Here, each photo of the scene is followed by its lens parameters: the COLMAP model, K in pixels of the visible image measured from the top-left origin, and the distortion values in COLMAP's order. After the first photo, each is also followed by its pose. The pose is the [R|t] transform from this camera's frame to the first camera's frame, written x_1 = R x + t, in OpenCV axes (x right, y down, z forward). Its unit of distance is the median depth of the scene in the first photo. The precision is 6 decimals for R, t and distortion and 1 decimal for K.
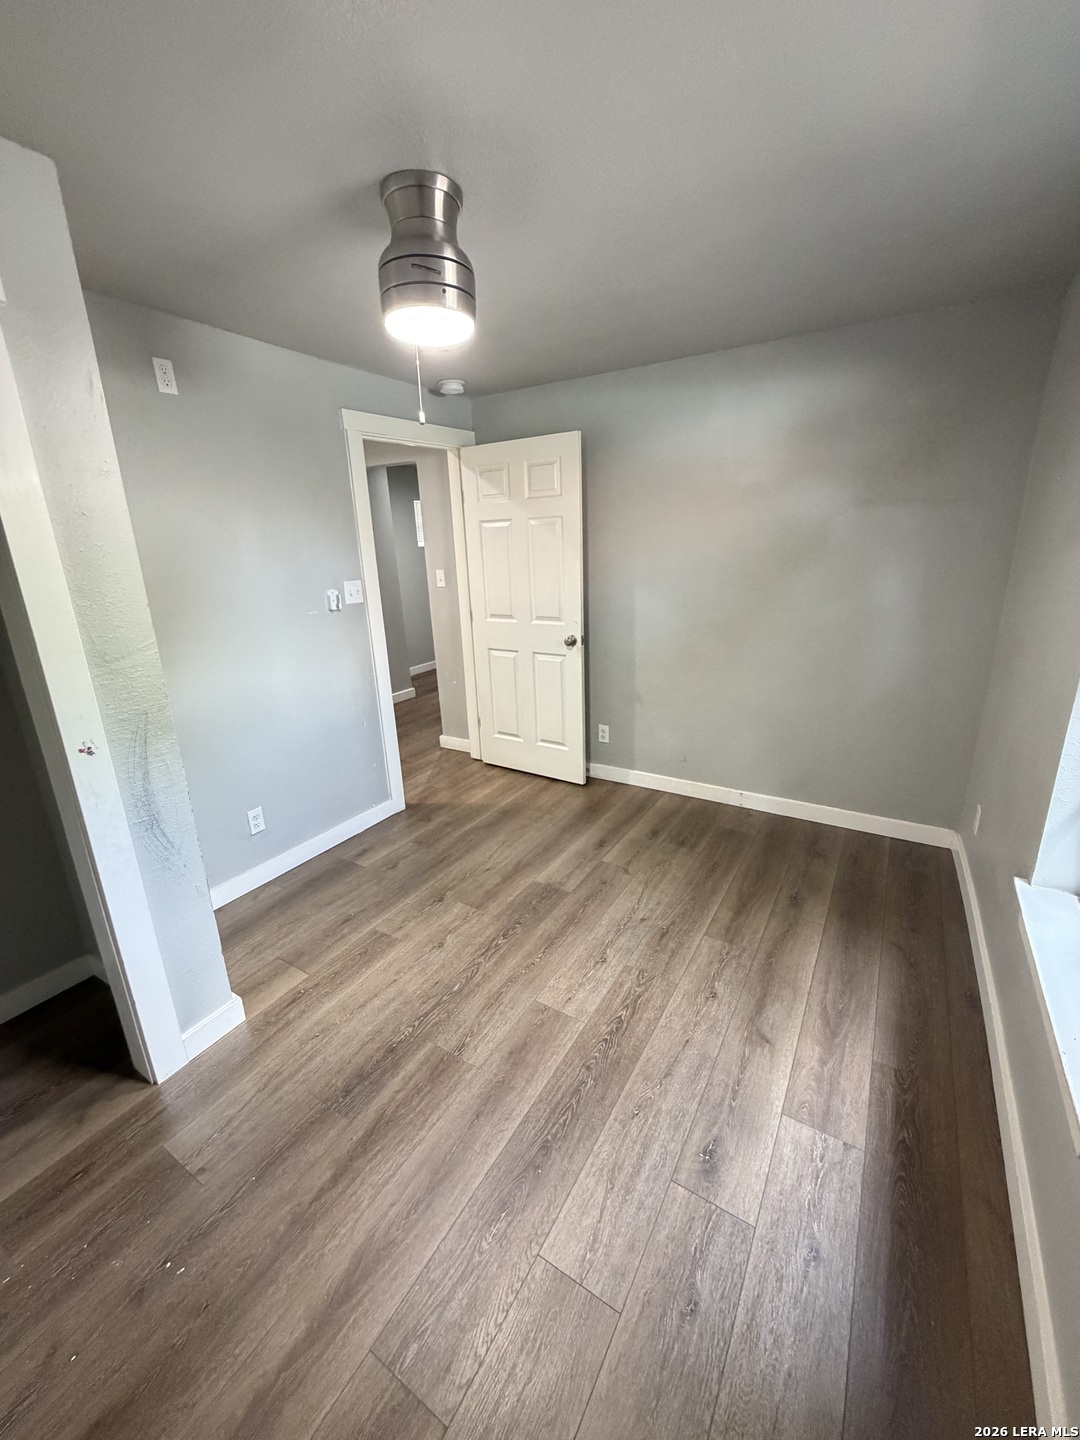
lens RADIAL K [[575.9, 0, 539.8], [0, 575.9, 714.2], [0, 0, 1]] dist [0.001599, 0.000461]
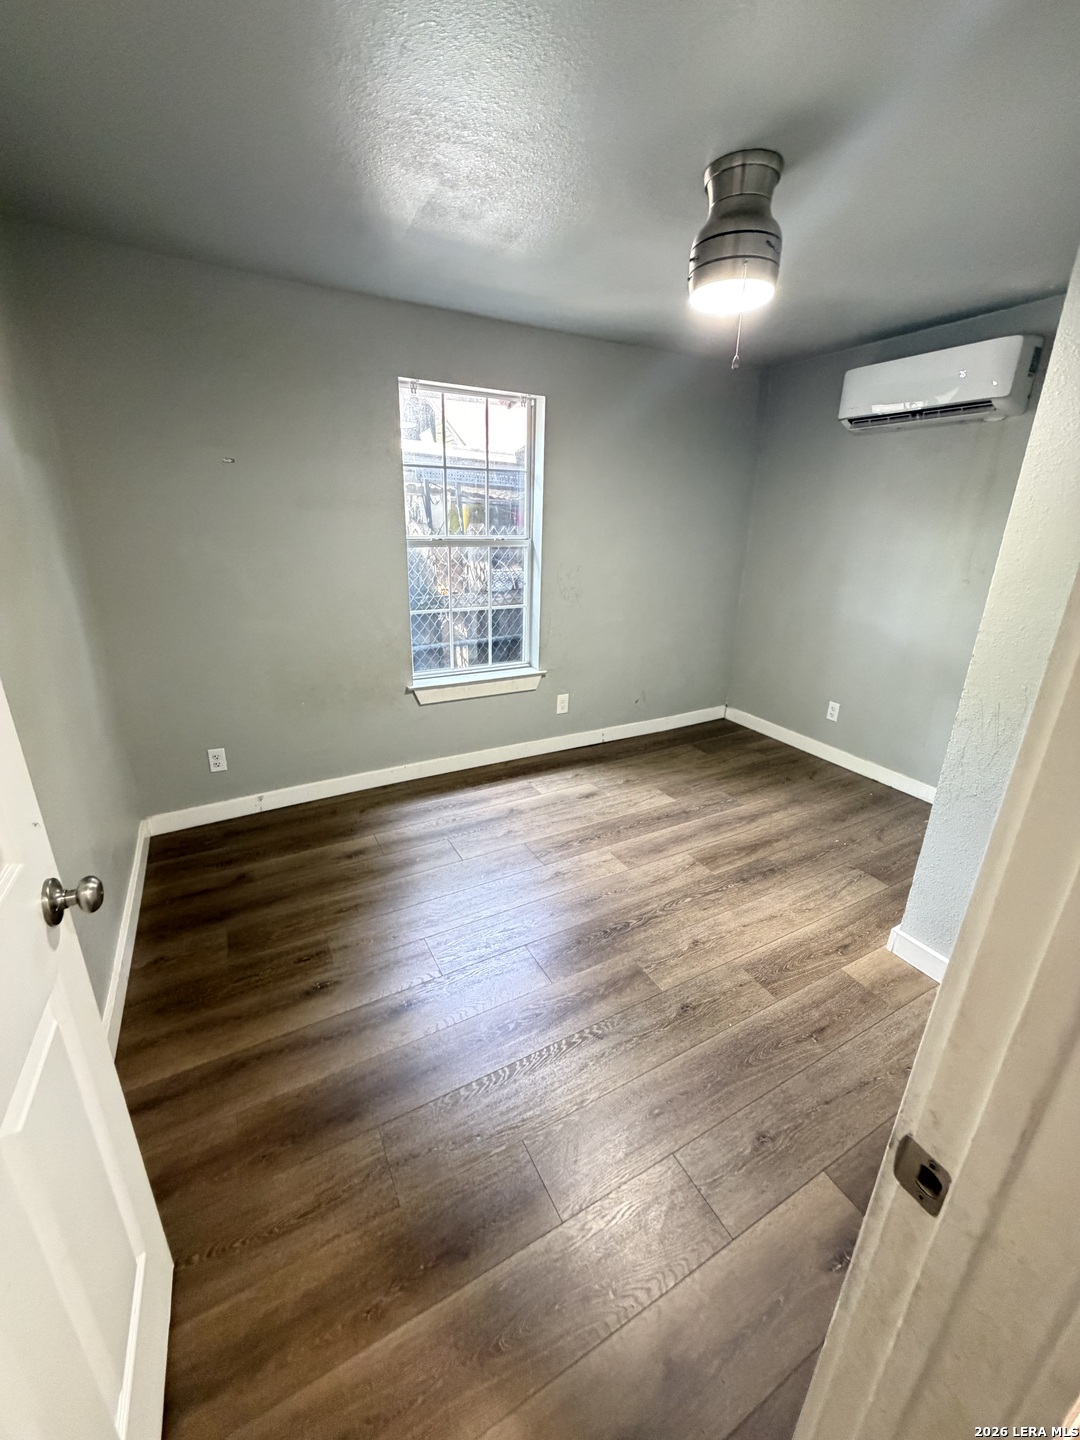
lens RADIAL K [[575.9, 0, 539.8], [0, 575.9, 714.2], [0, 0, 1]] dist [0.001599, 0.000461]
pose [[-0.869681, -0.149443, 0.470448, -0.382111], [0.149732, 0.828294, 0.539915, -0.501513], [-0.470357, 0.539995, -0.697975, 1.786936]]
